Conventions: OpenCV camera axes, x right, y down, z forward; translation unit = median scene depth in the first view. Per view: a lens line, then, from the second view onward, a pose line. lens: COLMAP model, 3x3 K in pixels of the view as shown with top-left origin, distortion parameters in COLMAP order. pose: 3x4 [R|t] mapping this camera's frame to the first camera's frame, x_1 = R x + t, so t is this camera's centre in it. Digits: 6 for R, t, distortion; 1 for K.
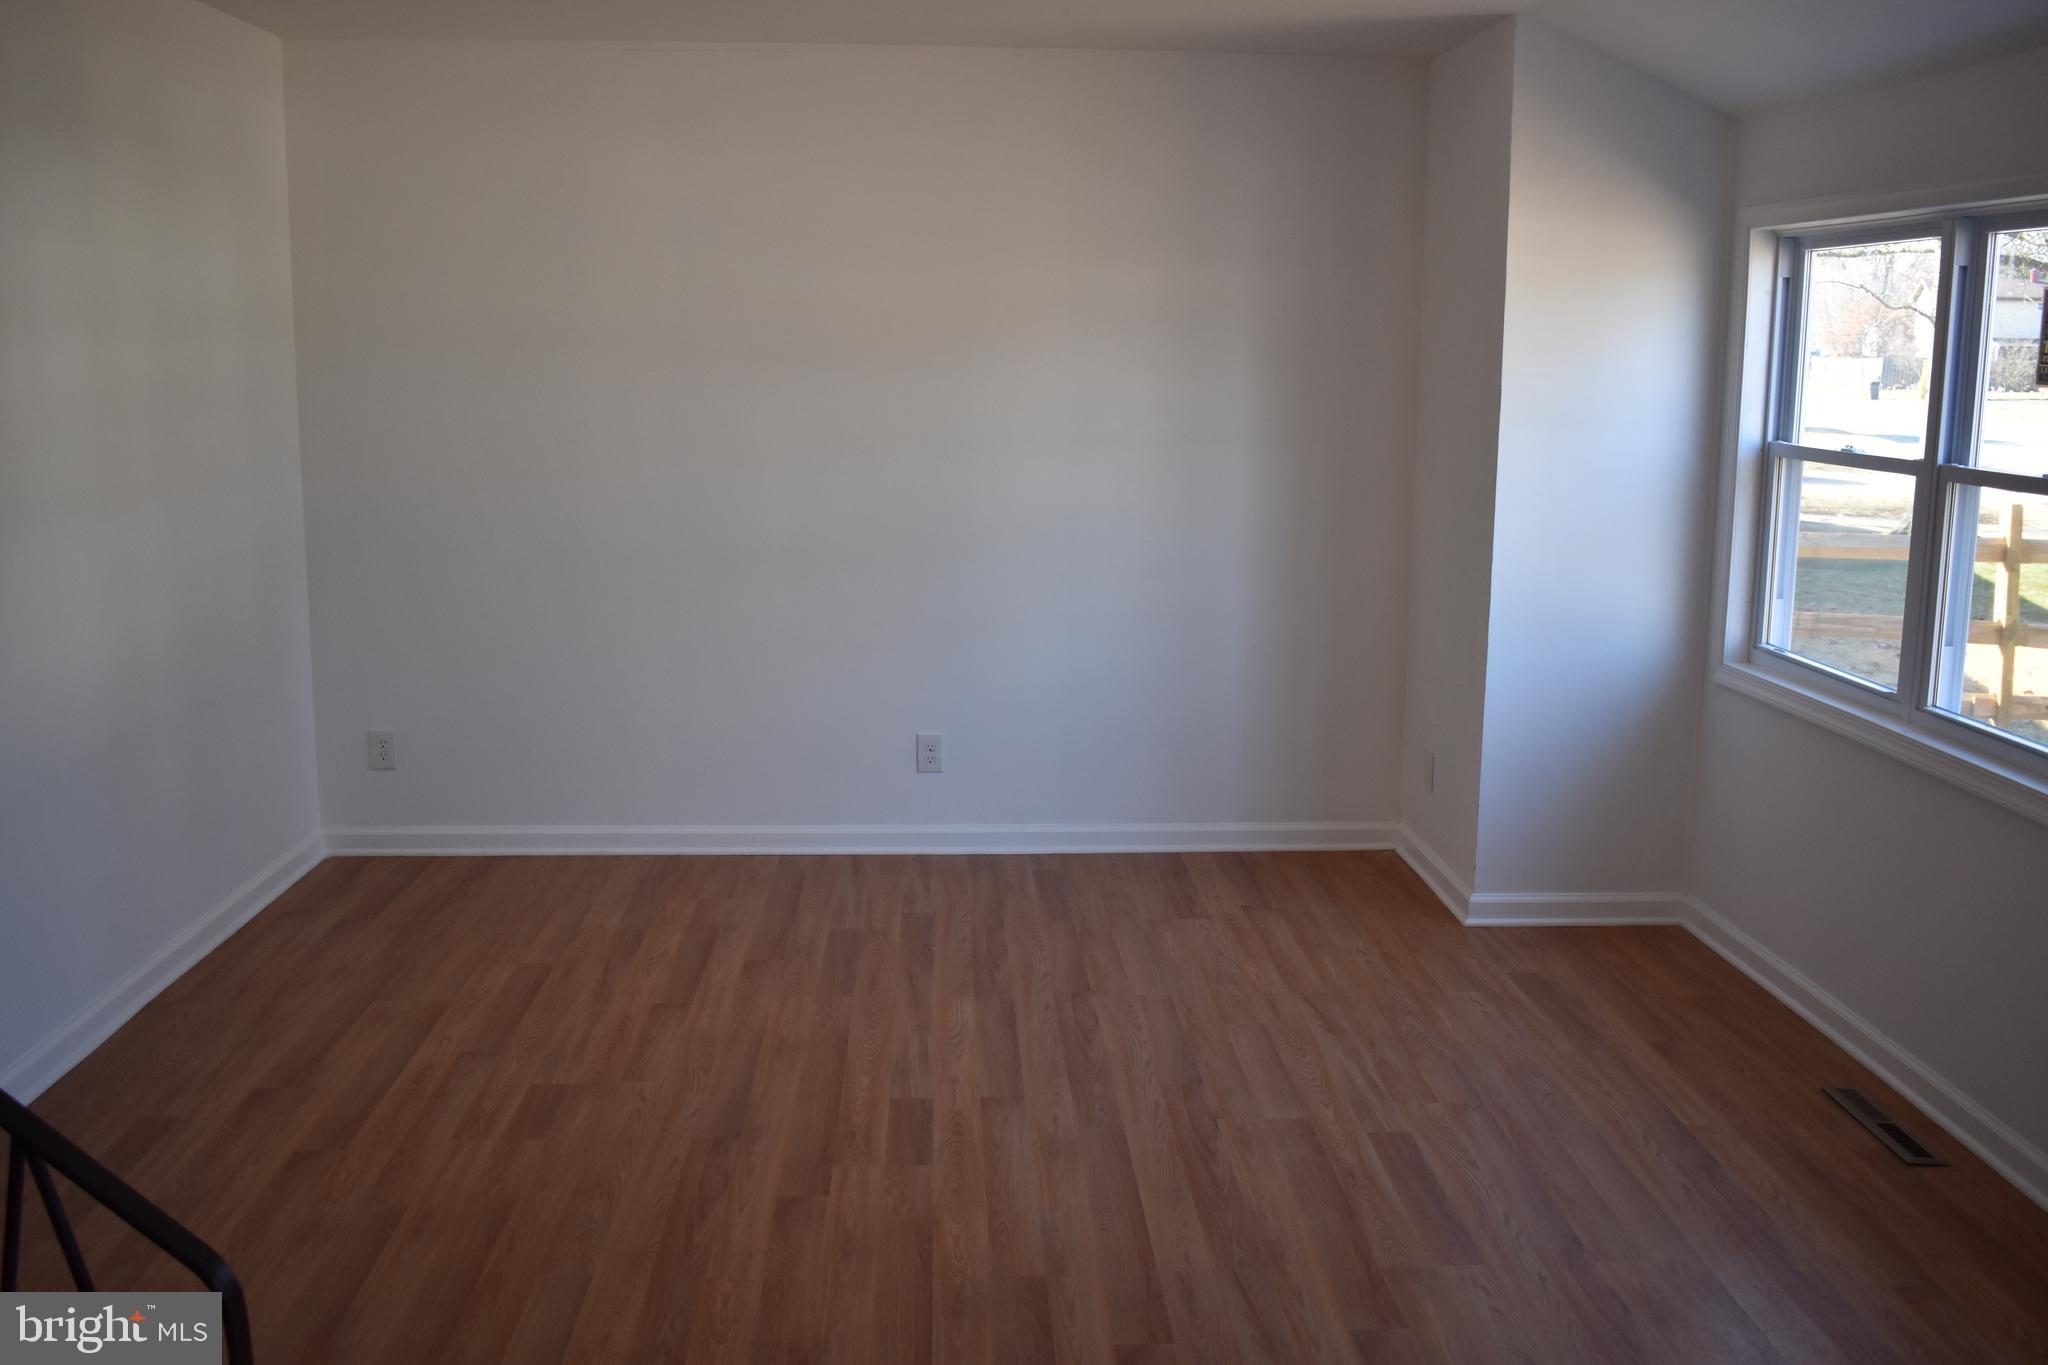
lens RADIAL K [[1870.9, 0, 1024.0], [0, 1870.9, 682.5], [0, 0, 1]] dist [-0.083429, 0.017130]
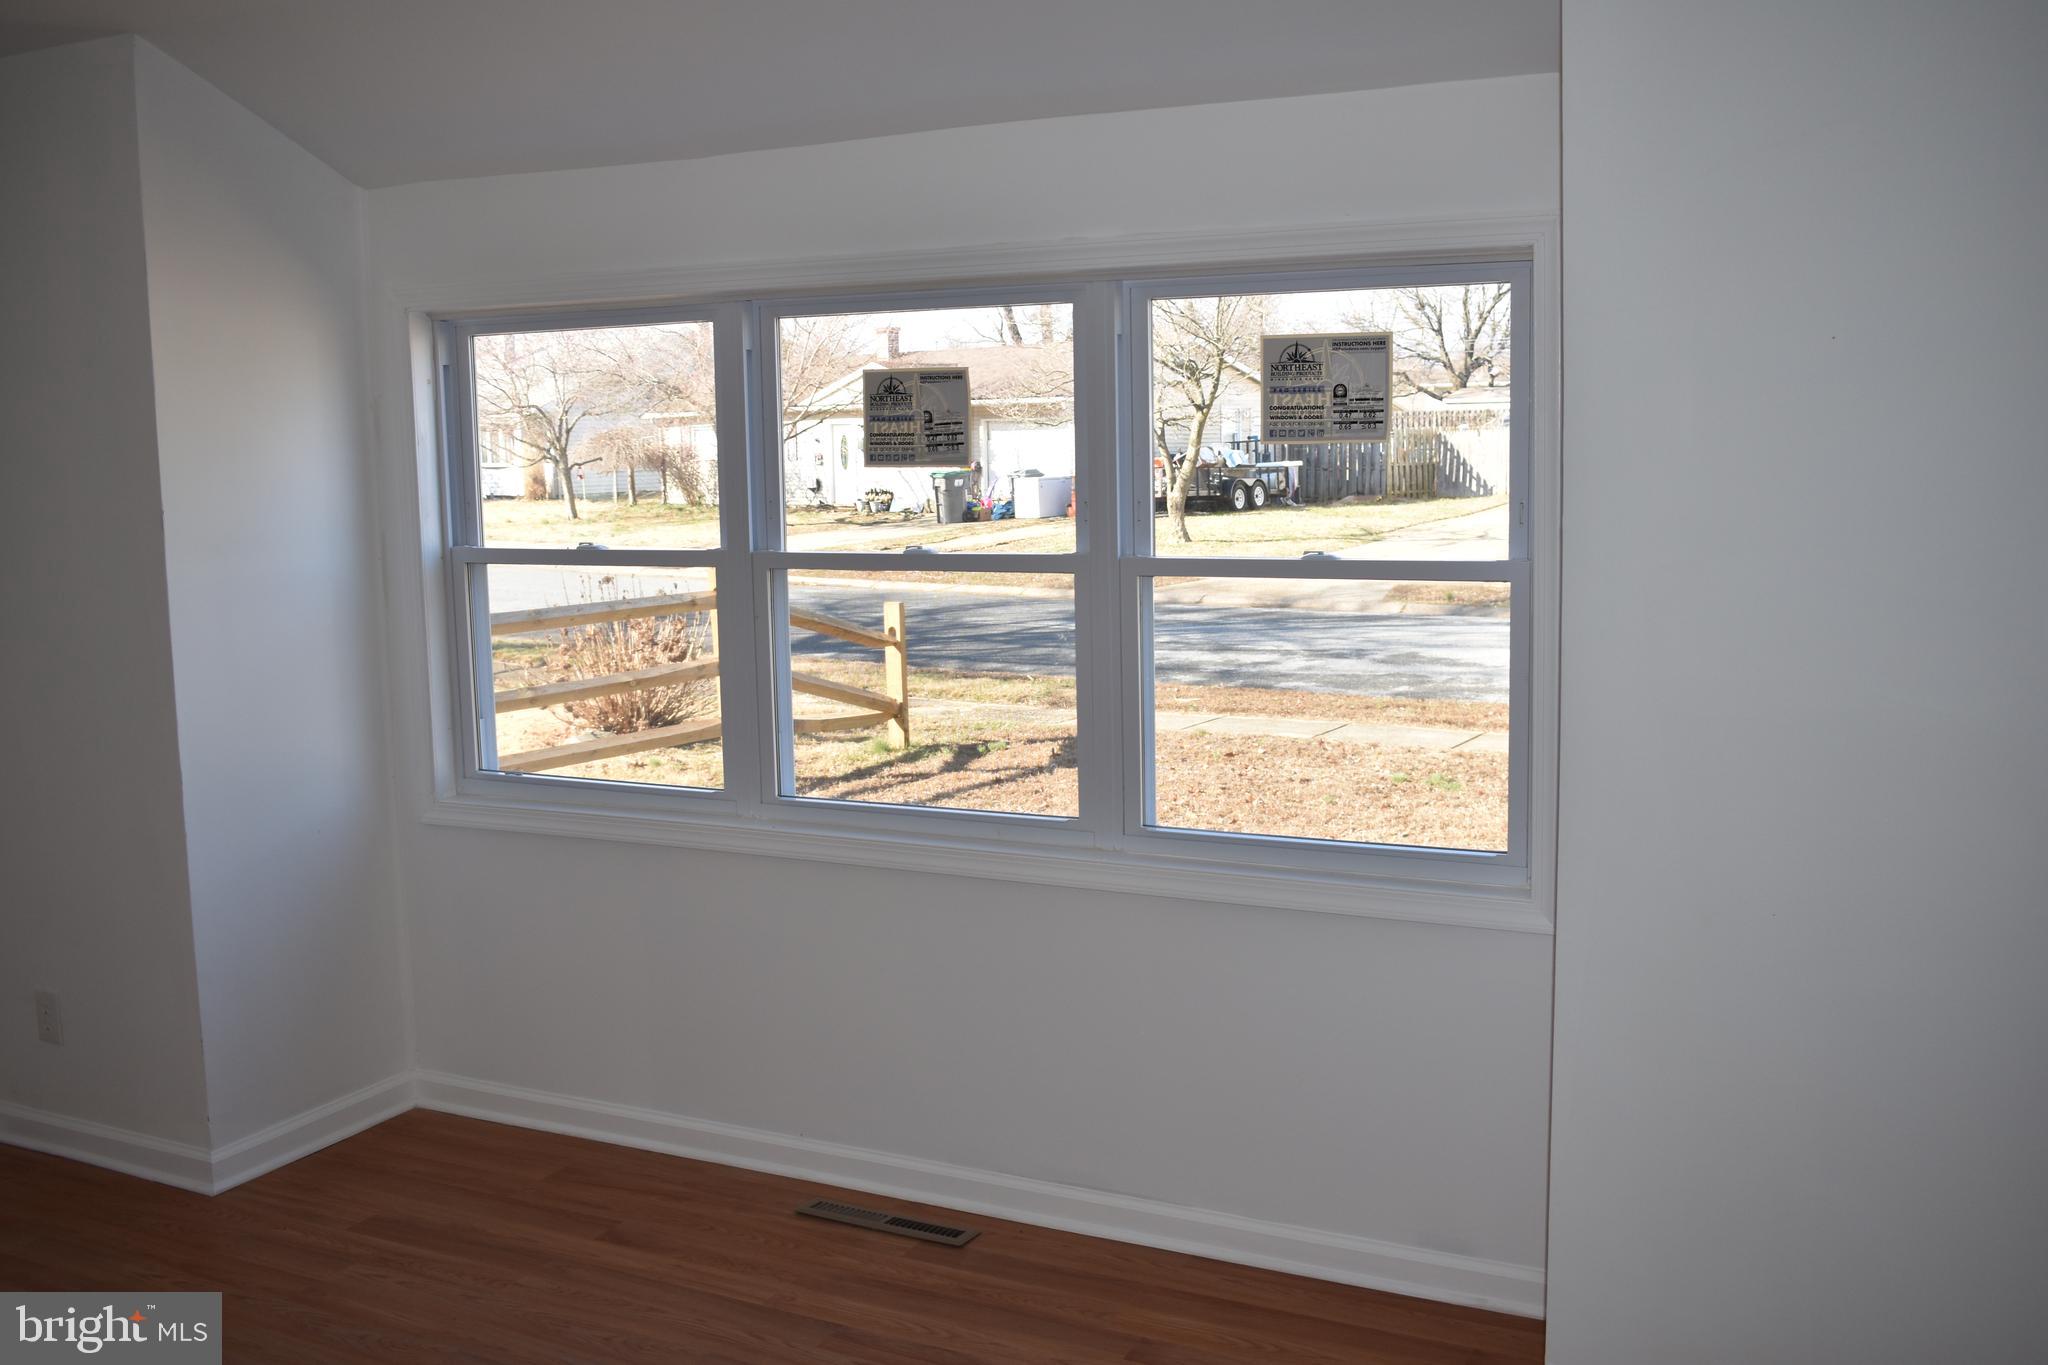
lens RADIAL K [[1870.9, 0, 1024.0], [0, 1870.9, 682.5], [0, 0, 1]] dist [-0.083429, 0.017130]
pose [[0.489986, -0.130985, 0.861833, -0.258314], [0.179610, 0.982604, 0.047225, -0.062131], [-0.853026, 0.131654, 0.504988, 0.333921]]
